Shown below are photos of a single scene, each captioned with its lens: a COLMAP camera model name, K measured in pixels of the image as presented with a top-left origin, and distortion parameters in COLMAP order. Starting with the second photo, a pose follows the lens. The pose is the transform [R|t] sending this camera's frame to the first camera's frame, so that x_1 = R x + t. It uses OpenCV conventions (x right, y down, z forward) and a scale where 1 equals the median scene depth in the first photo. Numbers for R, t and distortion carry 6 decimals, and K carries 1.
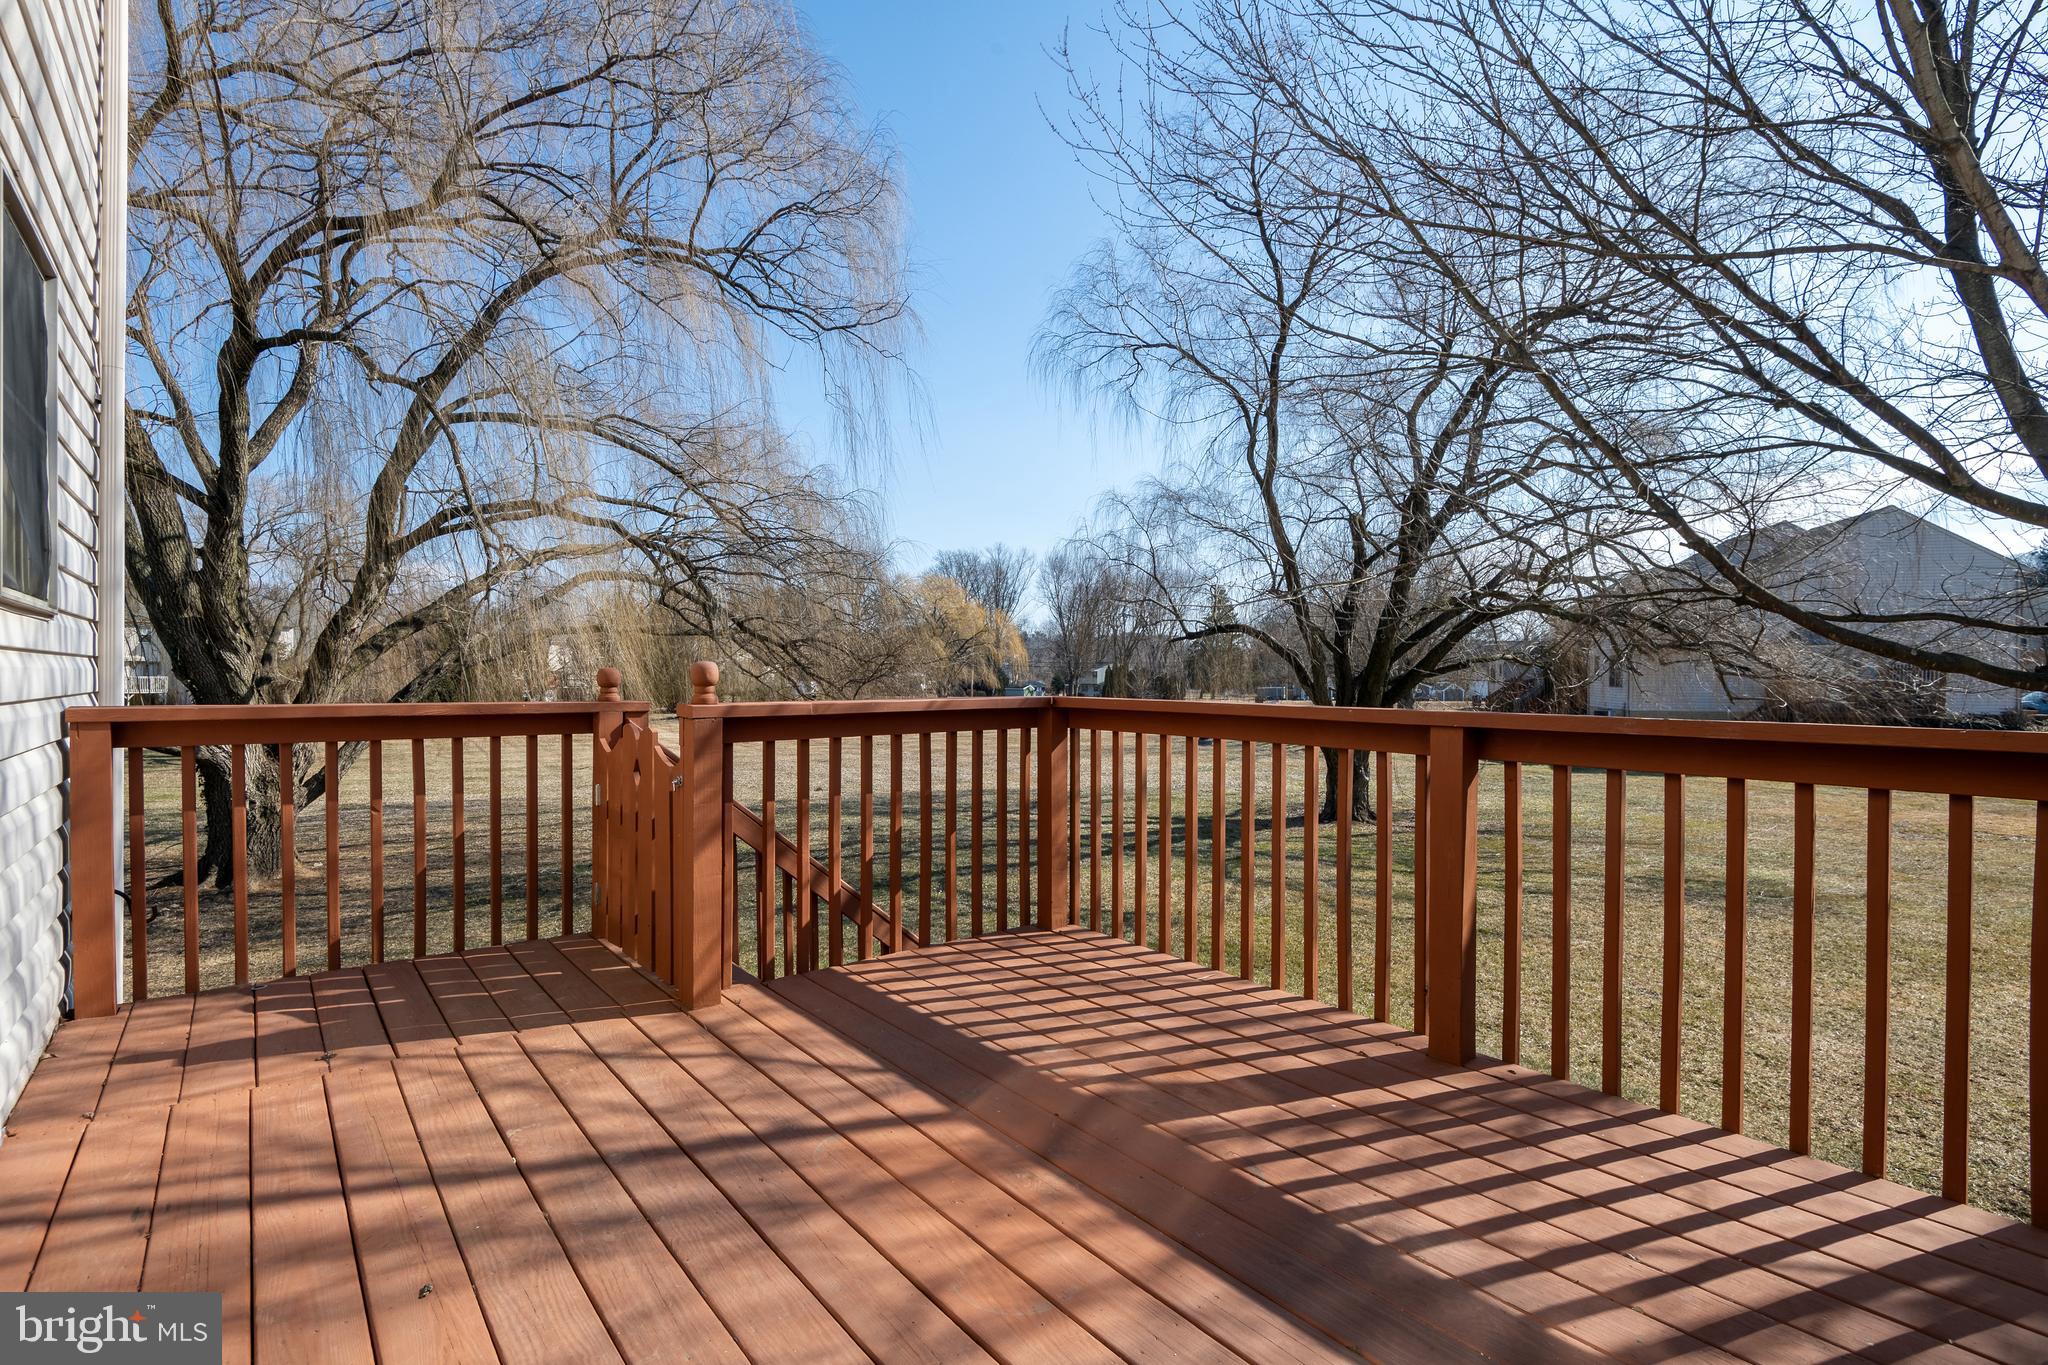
lens RADIAL K [[1468.3, 0, 1023.3], [0, 1468.3, 681.6], [0, 0, 1]] dist [0.001617, -0.000124]
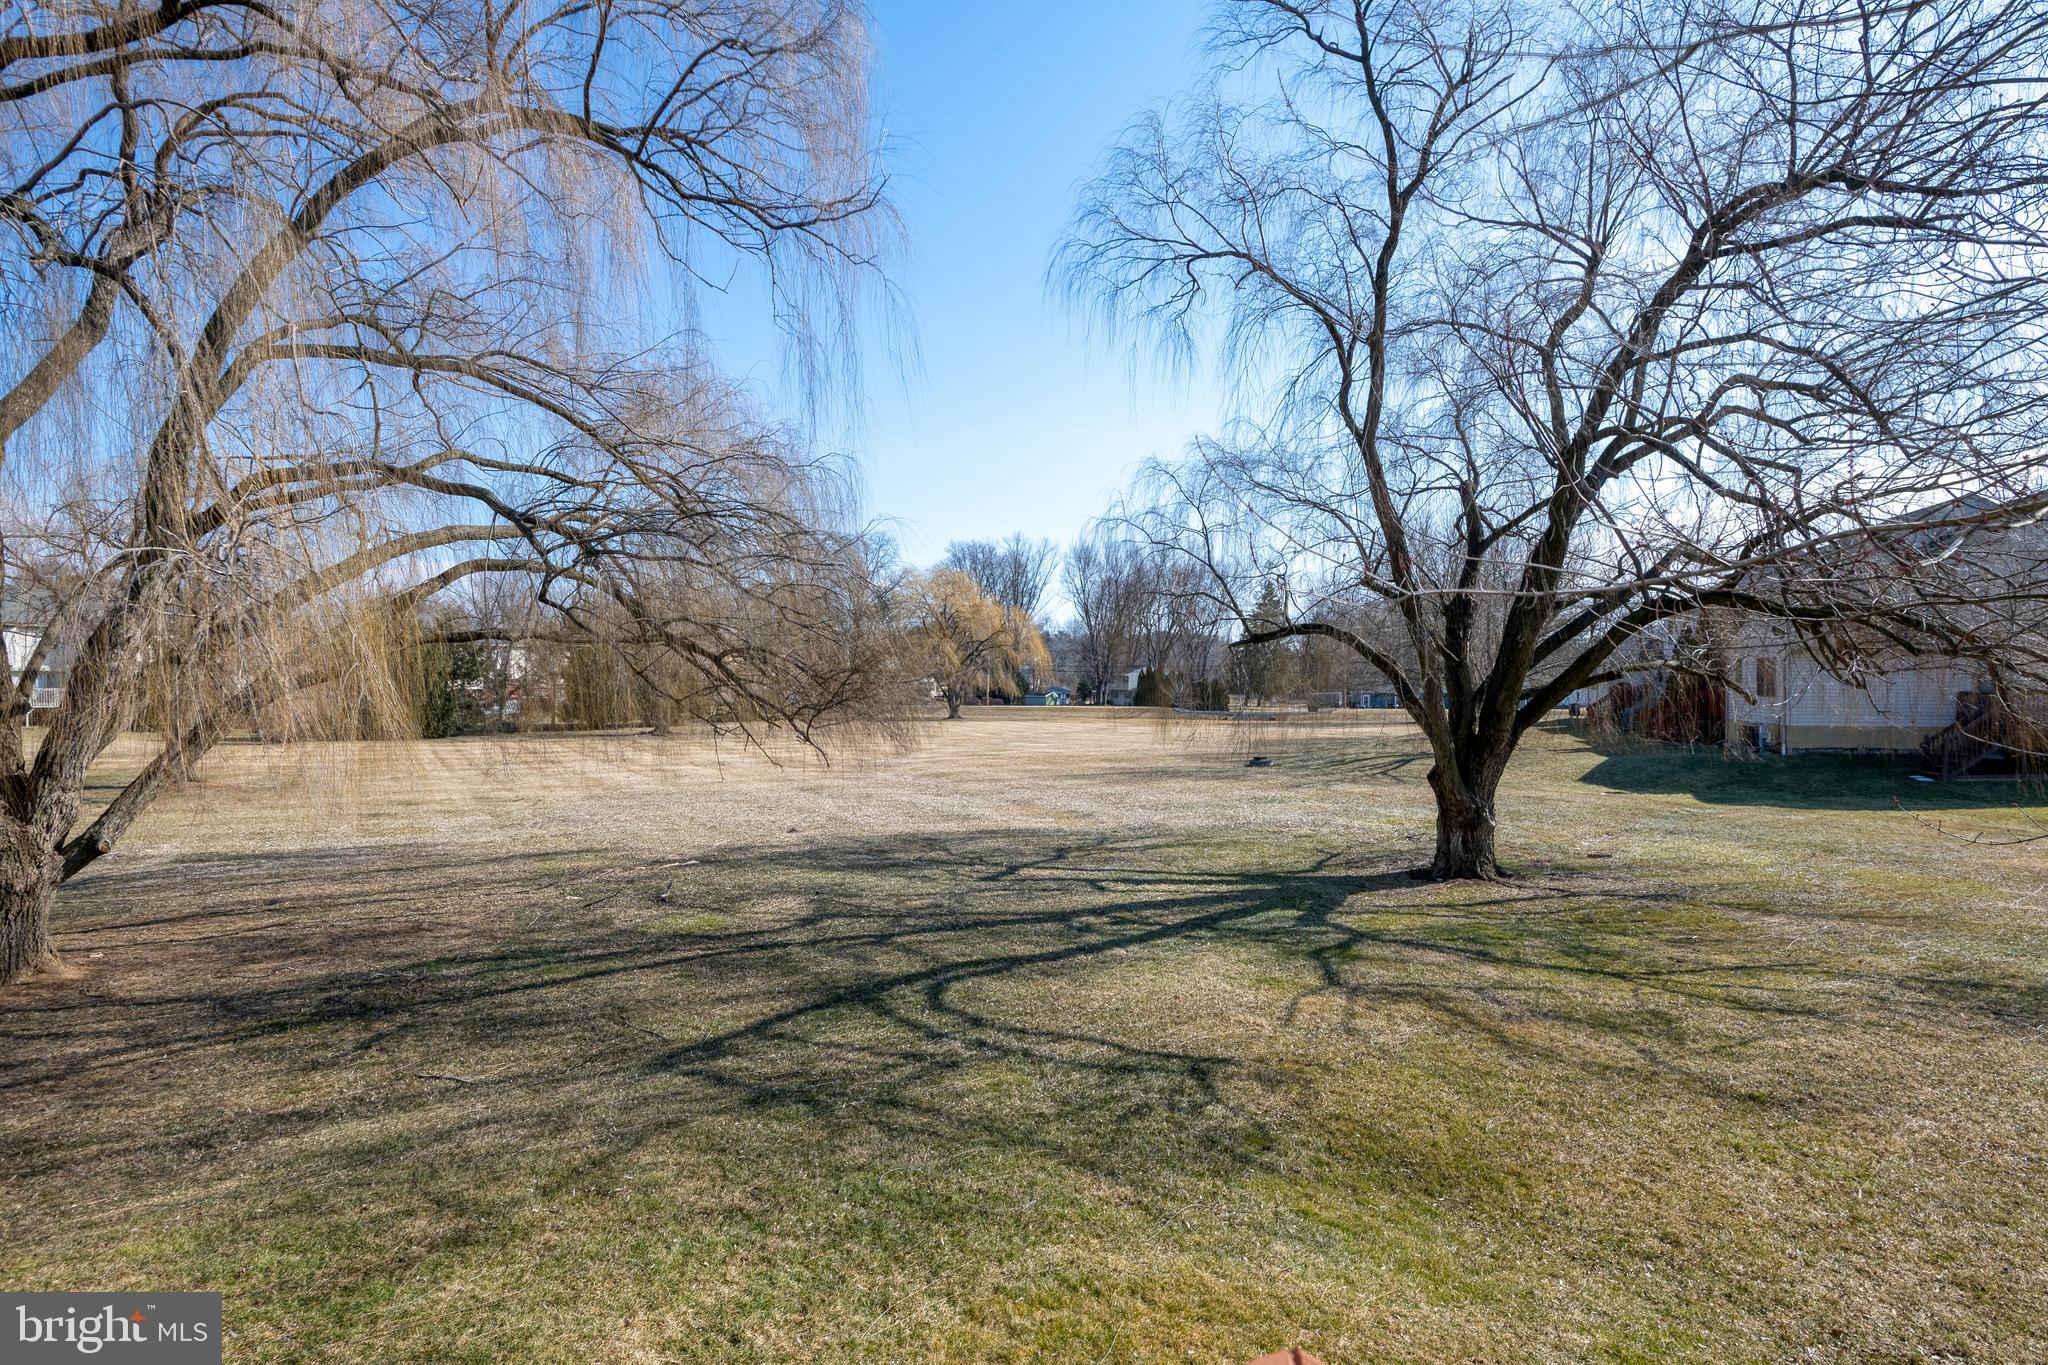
lens RADIAL K [[1468.3, 0, 1026.3], [0, 1468.3, 682.0], [0, 0, 1]] dist [0.001617, -0.000124]
pose [[0.999892, -0.004486, -0.014025, 0.001815], [0.004508, 0.999989, 0.001539, -0.010605], [0.014018, -0.001602, 0.999900, 0.231337]]
